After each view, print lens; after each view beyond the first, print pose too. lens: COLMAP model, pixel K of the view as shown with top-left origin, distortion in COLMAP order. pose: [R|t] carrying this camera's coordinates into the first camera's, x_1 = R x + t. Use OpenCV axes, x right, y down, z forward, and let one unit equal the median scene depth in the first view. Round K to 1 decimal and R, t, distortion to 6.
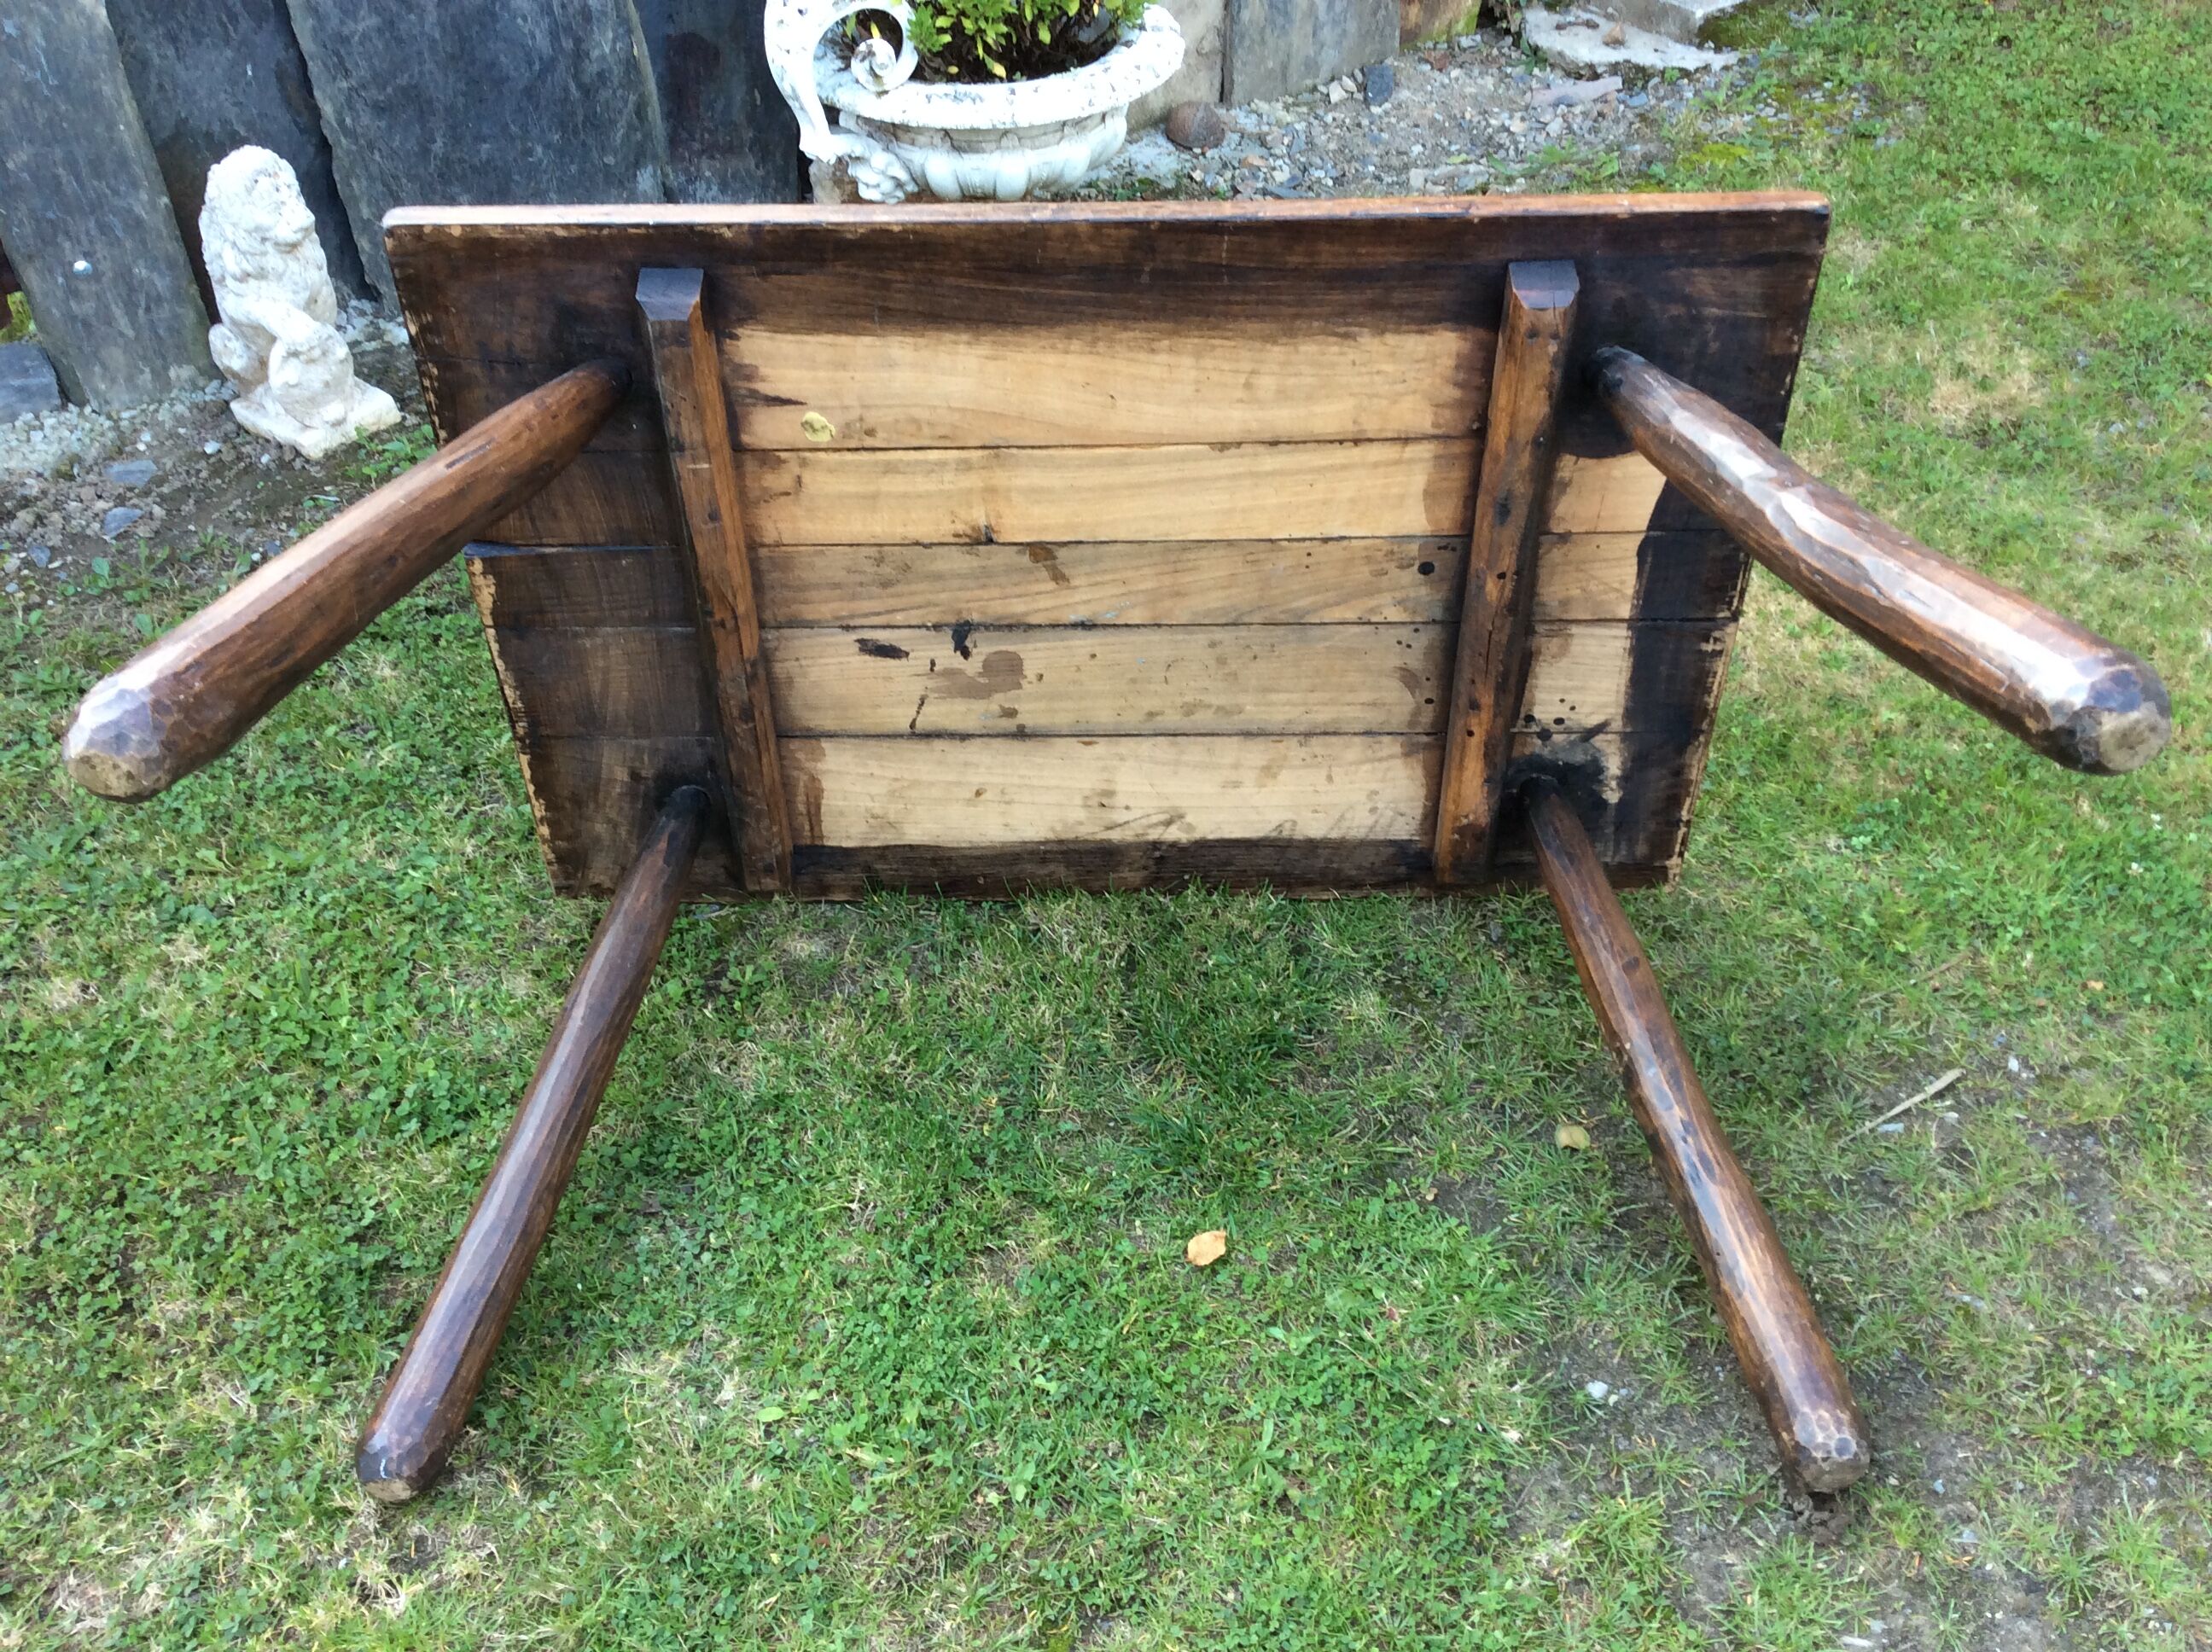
lens RADIAL K [[2007.6, 0, 1108.6], [0, 2007.6, 860.4], [0, 0, 1]] dist [0.109592, -0.215684]
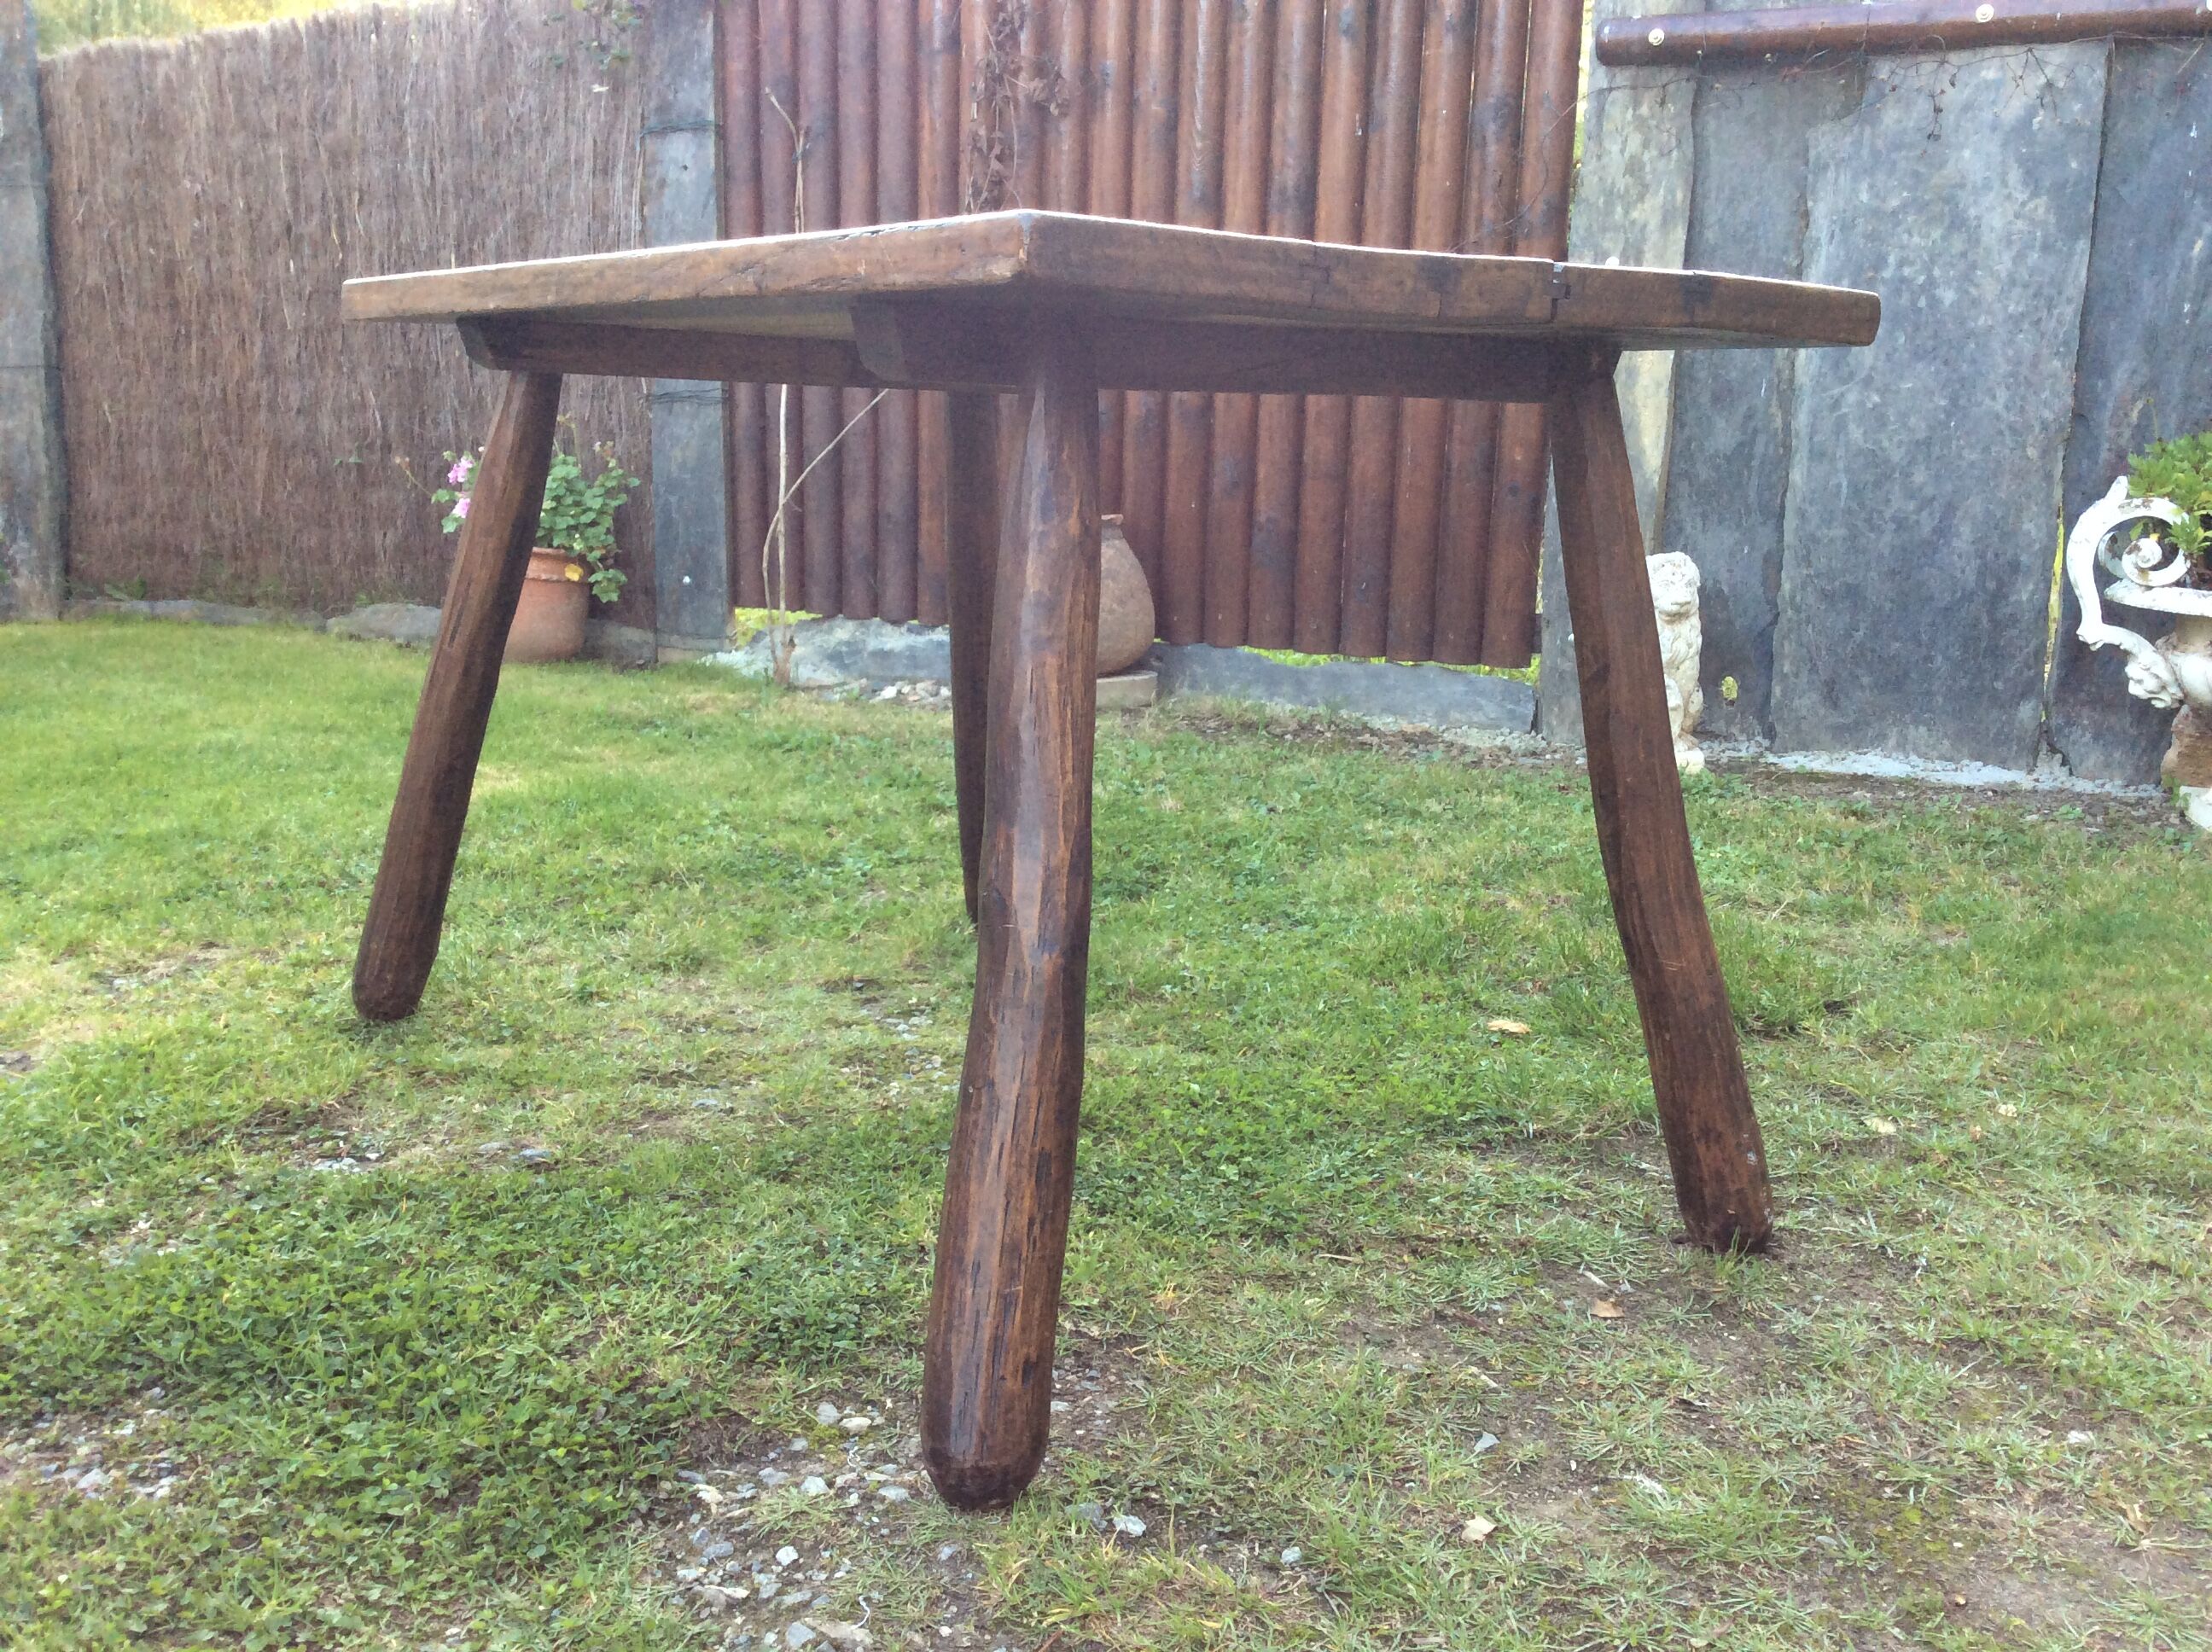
lens RADIAL K [[2025.2, 0, 1100.5], [0, 2025.2, 846.4], [0, 0, 1]] dist [0.107427, -0.226398]
pose [[0.528446, 0.204222, -0.824038, 0.552295], [-0.582481, 0.793357, -0.176920, 0.285468], [0.617625, 0.573479, 0.538201, 0.086653]]
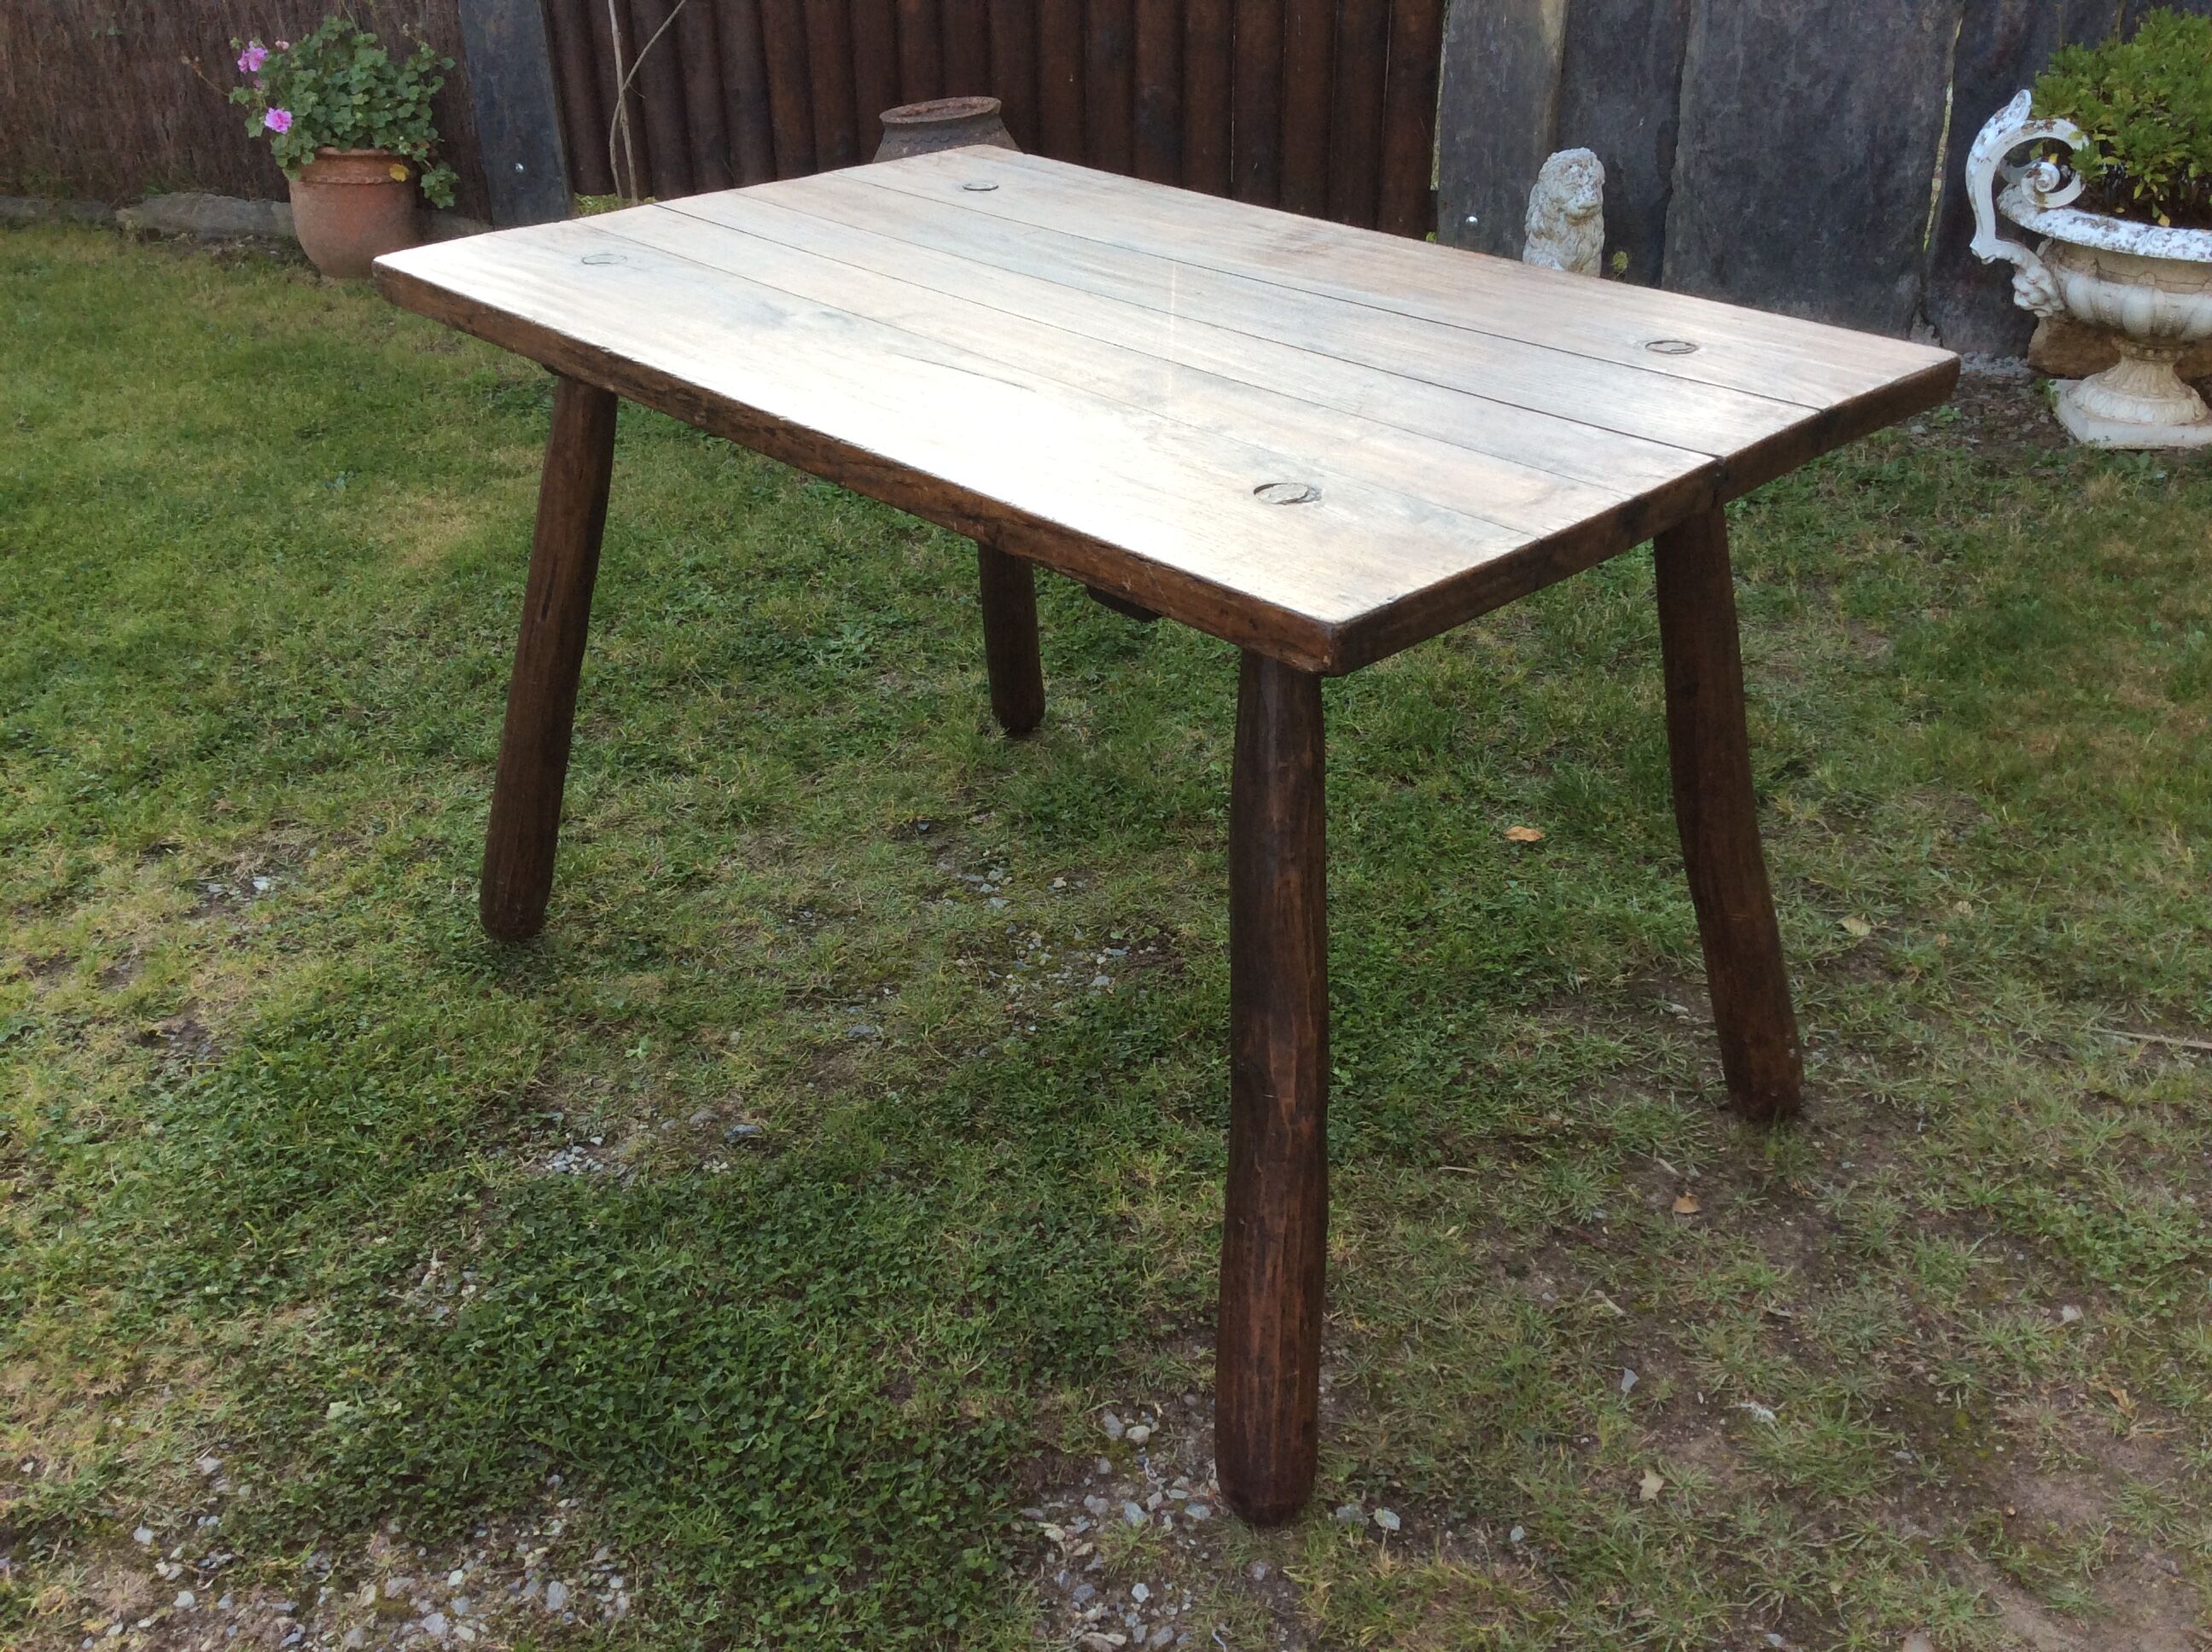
lens RADIAL K [[1999.8, 0, 1099.7], [0, 1999.8, 881.6], [0, 0, 1]] dist [0.117303, -0.239124]
pose [[0.633891, 0.403933, -0.659560, 0.473248], [-0.504432, 0.862363, 0.043335, 0.188229], [0.586285, 0.305234, 0.750401, -0.099689]]
